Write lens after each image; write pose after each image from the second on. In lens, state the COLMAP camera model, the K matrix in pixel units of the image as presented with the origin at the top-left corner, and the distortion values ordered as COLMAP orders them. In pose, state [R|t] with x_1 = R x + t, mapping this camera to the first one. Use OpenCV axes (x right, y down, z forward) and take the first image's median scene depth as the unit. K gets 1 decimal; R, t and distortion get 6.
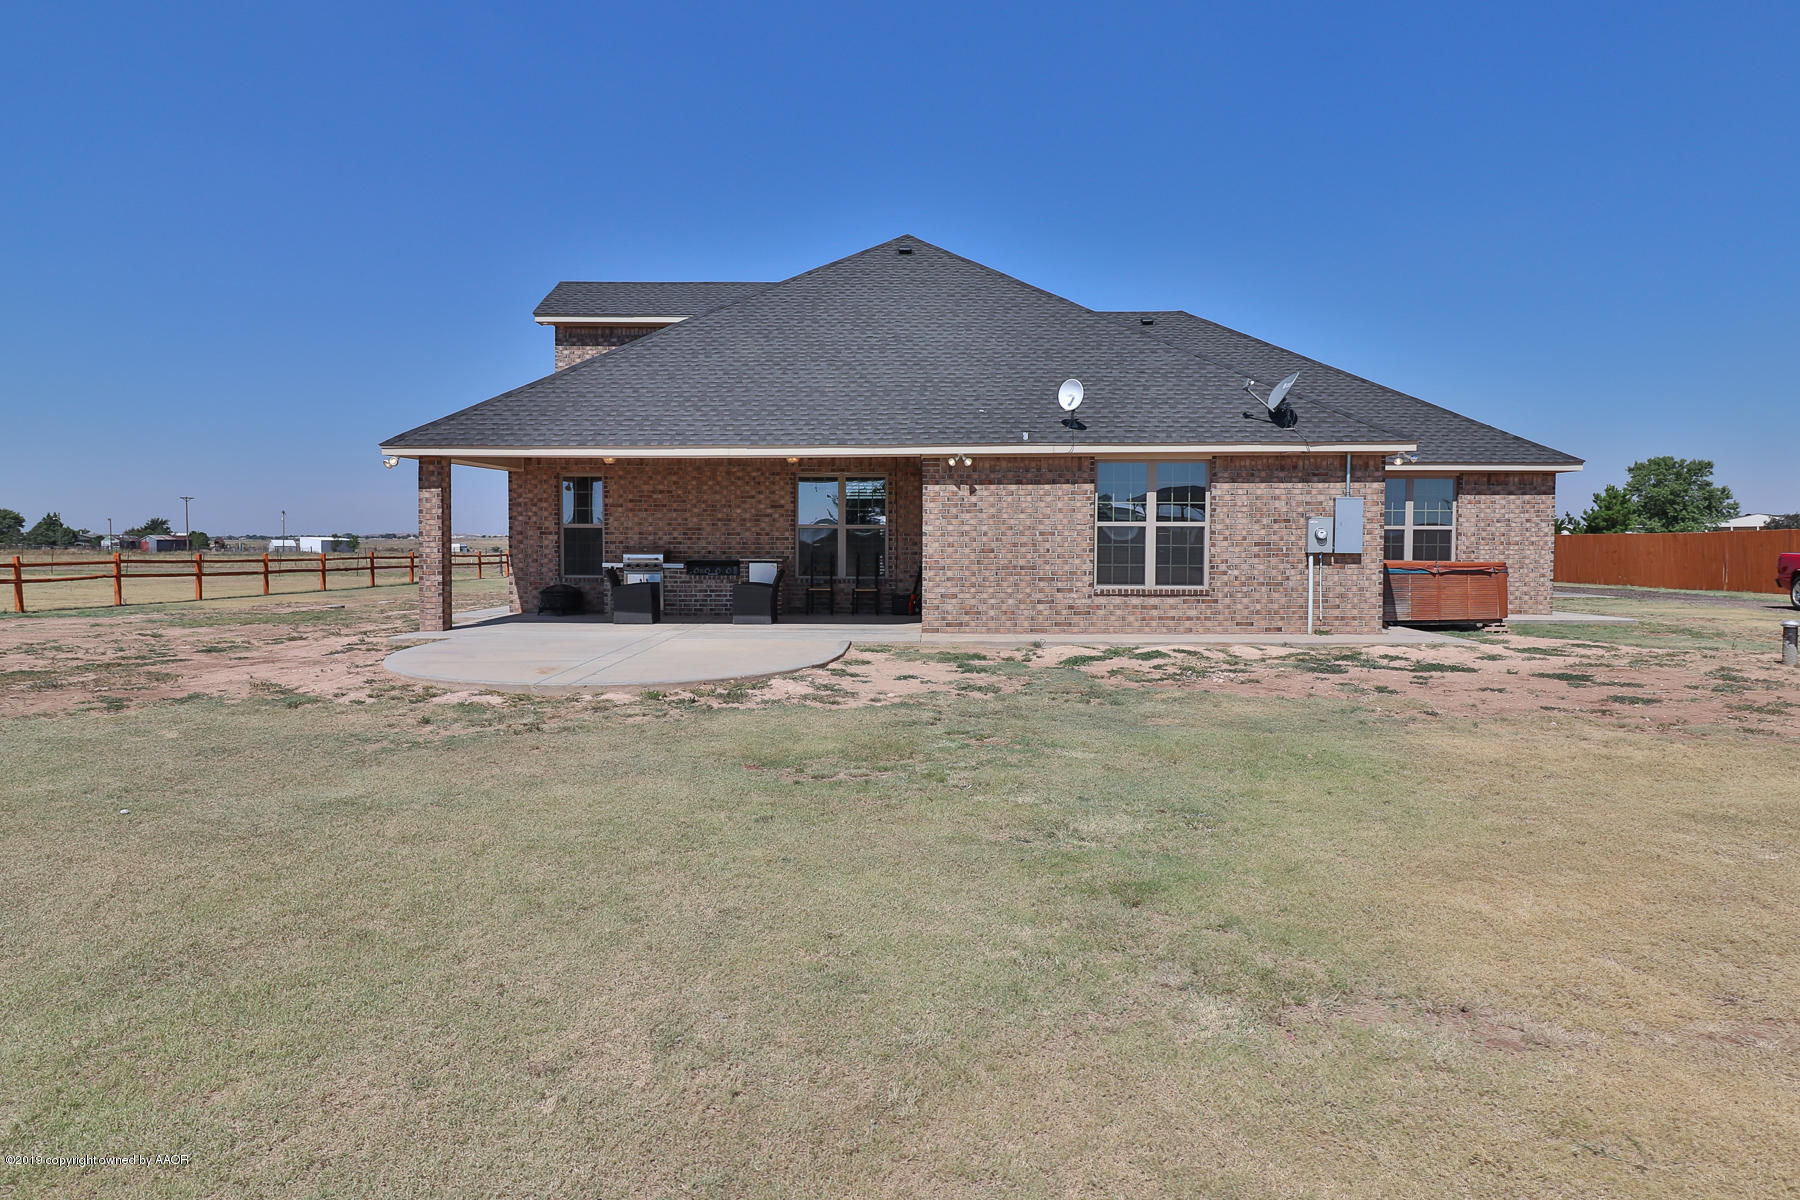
lens RADIAL K [[1137.8, 0, 900.0], [0, 1137.8, 600.0], [0, 0, 1]] dist [0.020853, 0.001611]
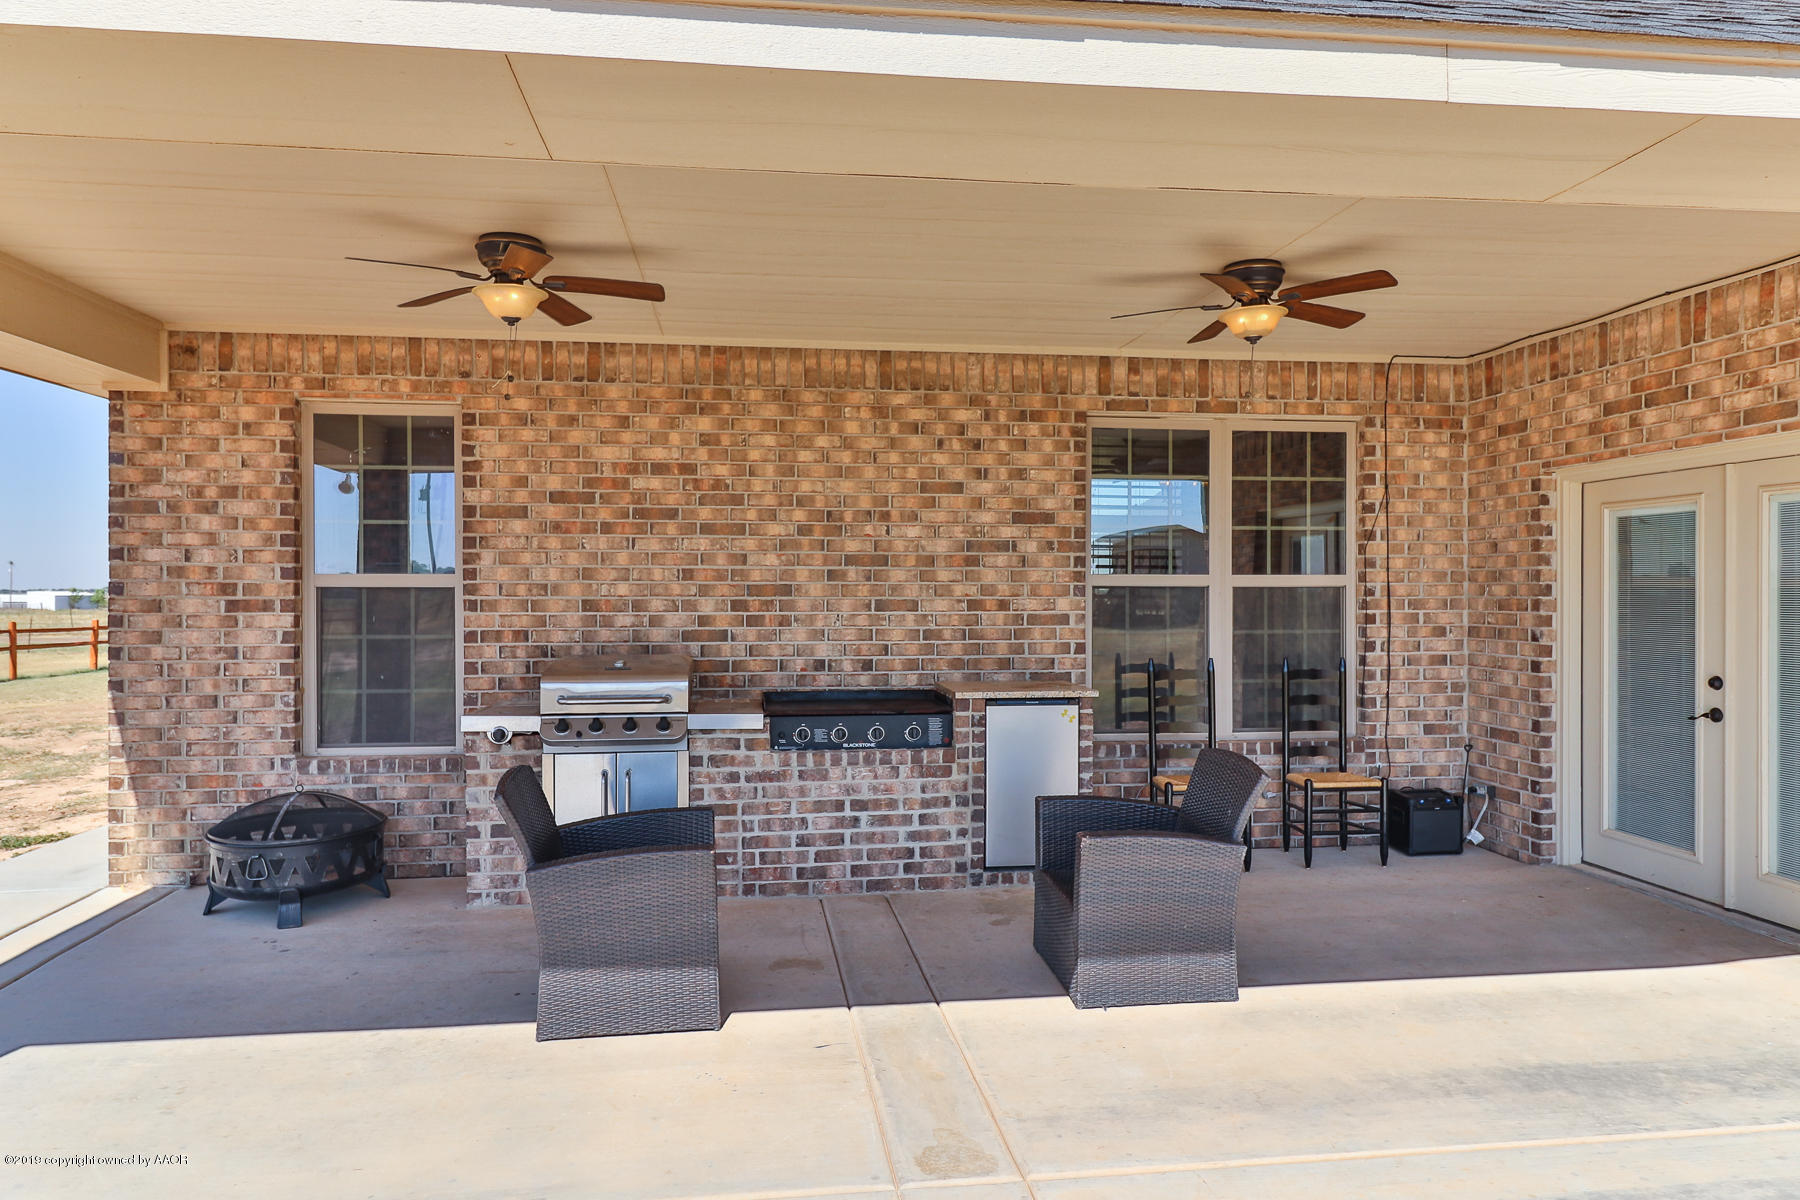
lens RADIAL K [[1137.8, 0, 900.0], [0, 1137.8, 600.0], [0, 0, 1]] dist [0.020853, 0.001611]
pose [[0.987456, -0.005099, 0.157812, -0.194600], [0.012151, 0.998968, -0.043755, -0.045762], [-0.157427, 0.045124, 0.986499, 0.691607]]
